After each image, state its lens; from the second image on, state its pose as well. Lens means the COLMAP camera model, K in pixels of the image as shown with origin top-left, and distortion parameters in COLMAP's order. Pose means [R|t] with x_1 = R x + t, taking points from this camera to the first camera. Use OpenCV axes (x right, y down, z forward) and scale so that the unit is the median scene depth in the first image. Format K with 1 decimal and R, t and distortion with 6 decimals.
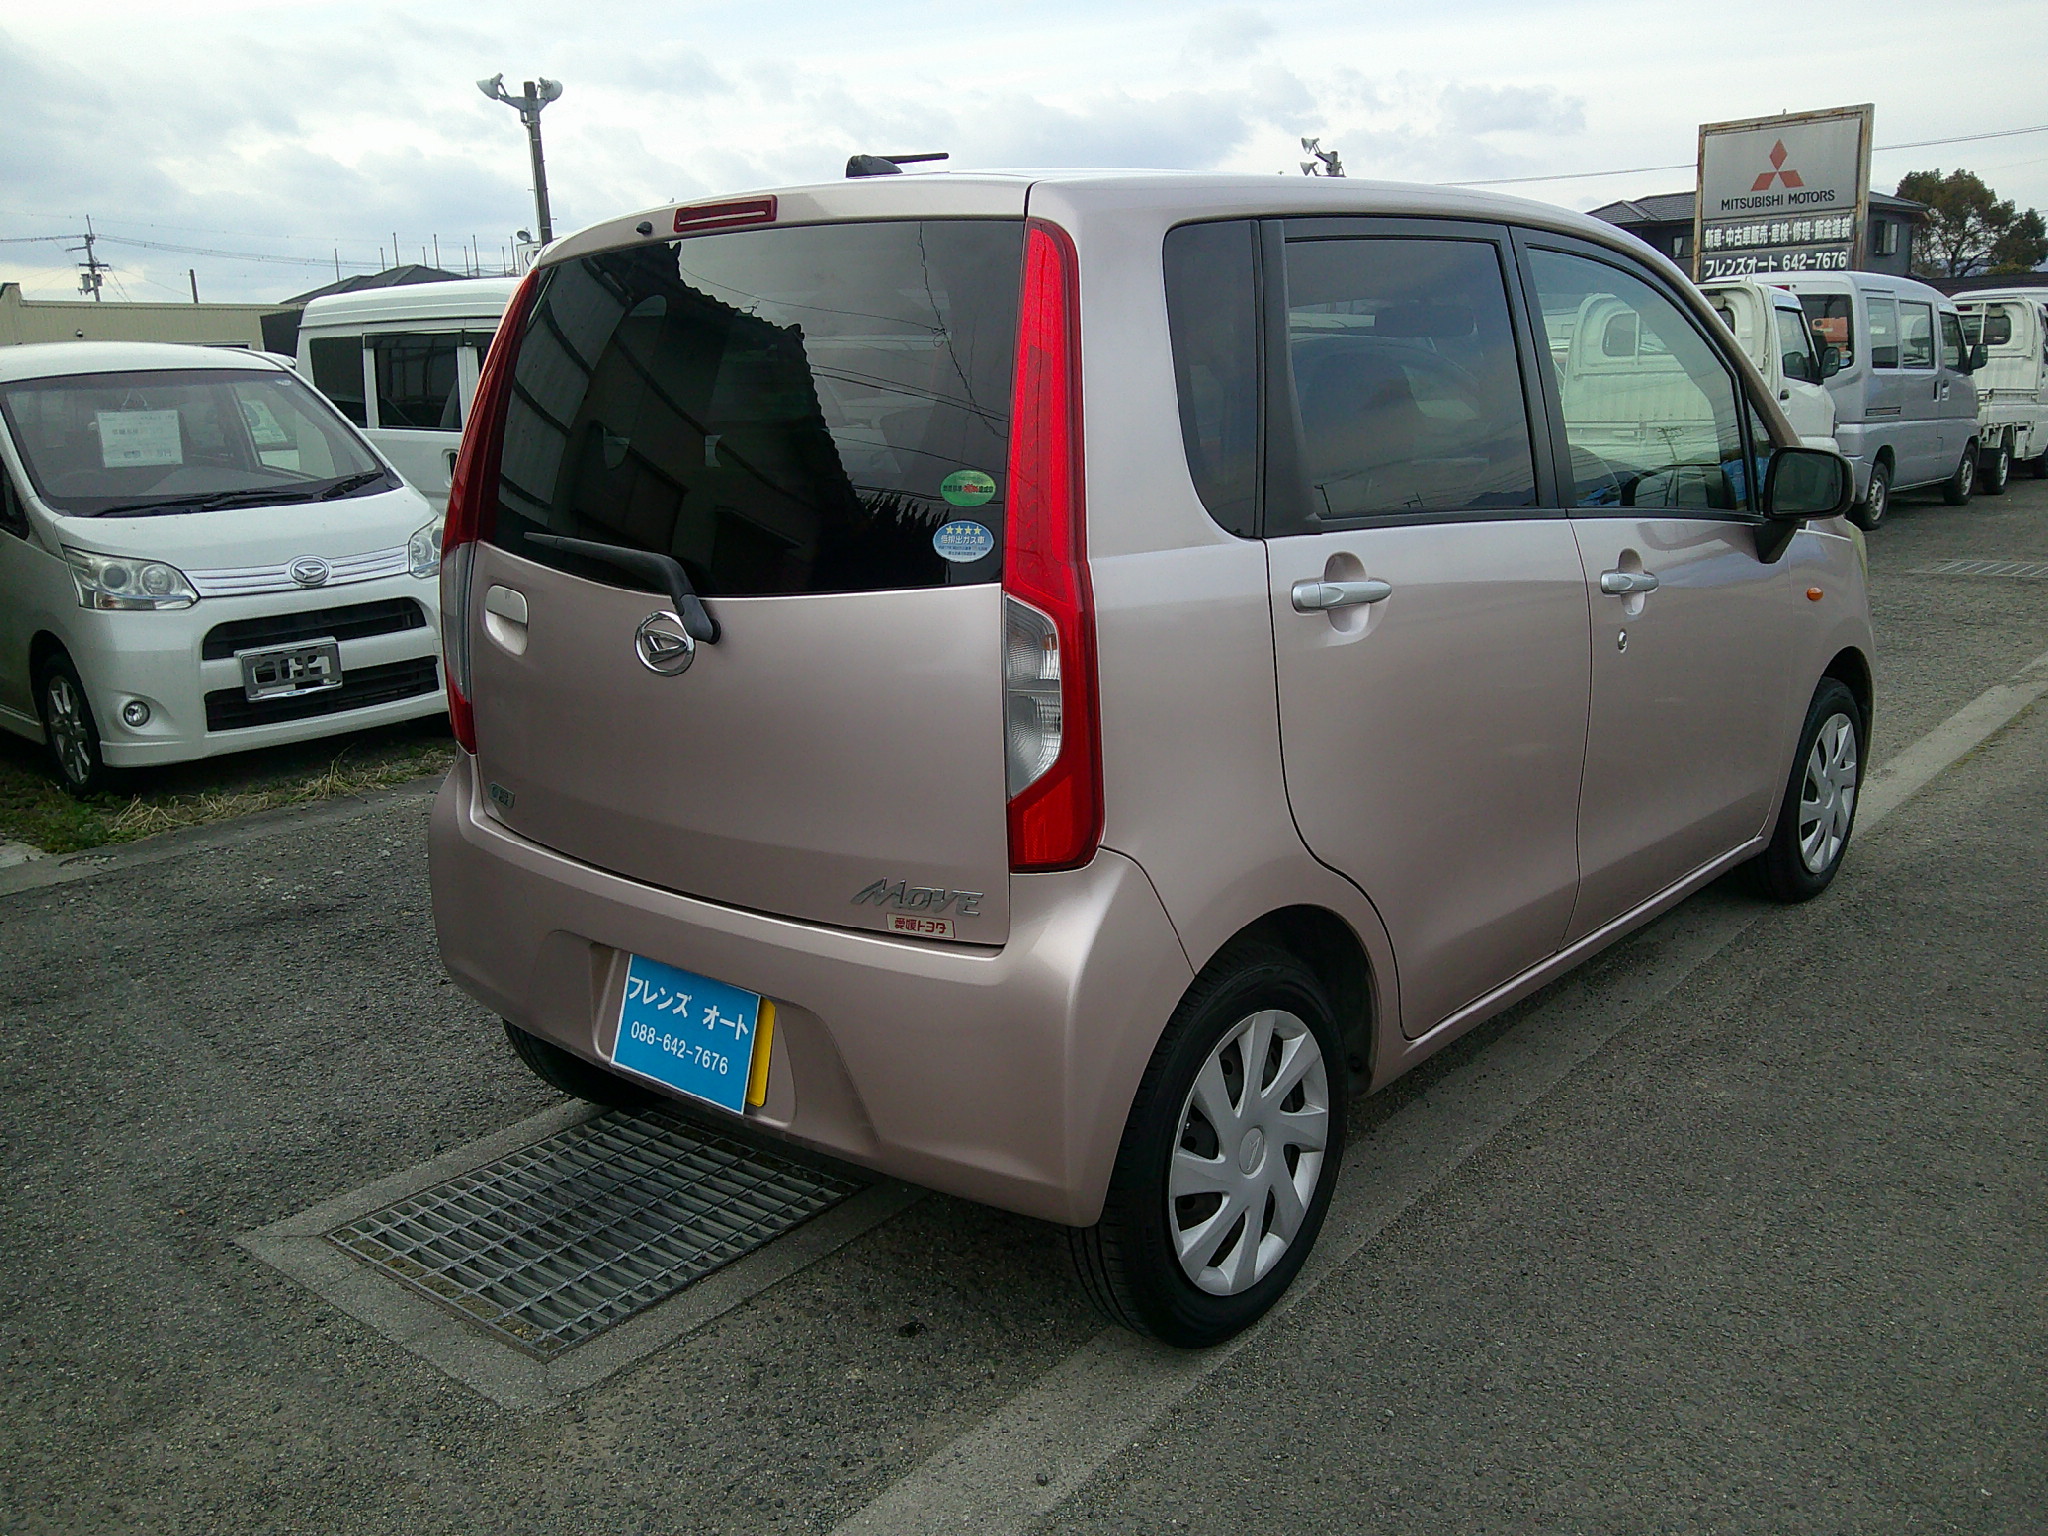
lens RADIAL K [[1697.8, 0, 1031.8], [0, 1697.8, 770.3], [0, 0, 1]] dist [-0.002189, -0.032345]
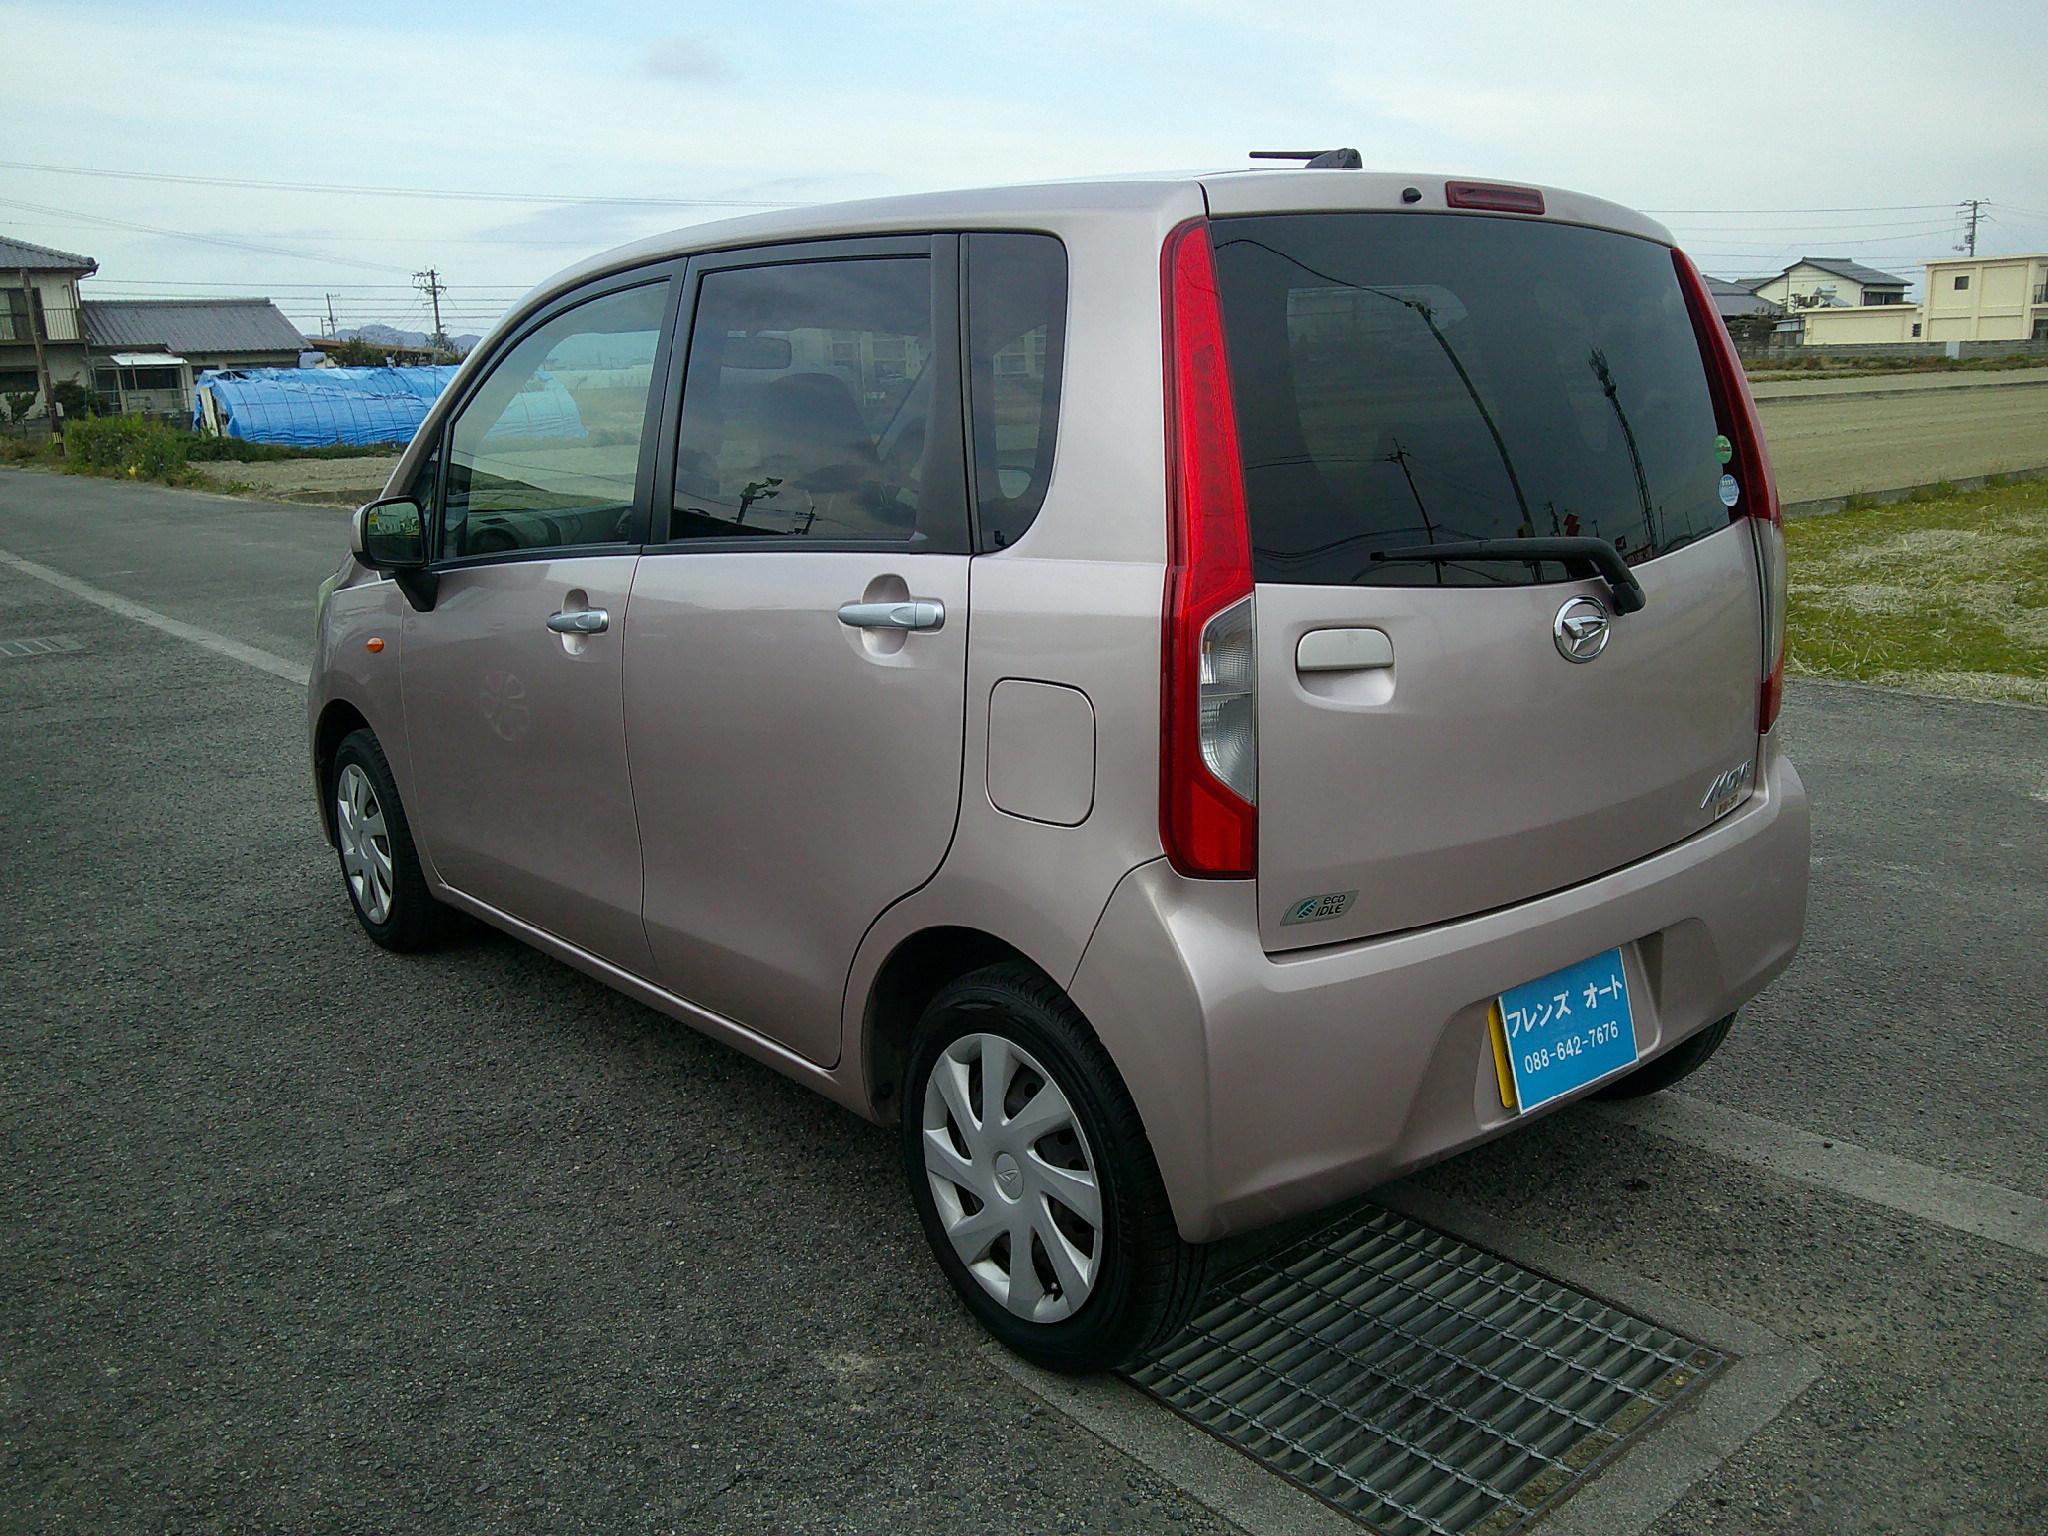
lens RADIAL K [[1697.8, 0, 1031.8], [0, 1697.8, 770.3], [0, 0, 1]] dist [-0.002189, -0.032345]
pose [[0.120884, -0.158277, 0.979967, -1.179133], [0.213945, 0.968160, 0.129979, -0.184872], [-0.969337, 0.193946, 0.150897, 1.124098]]
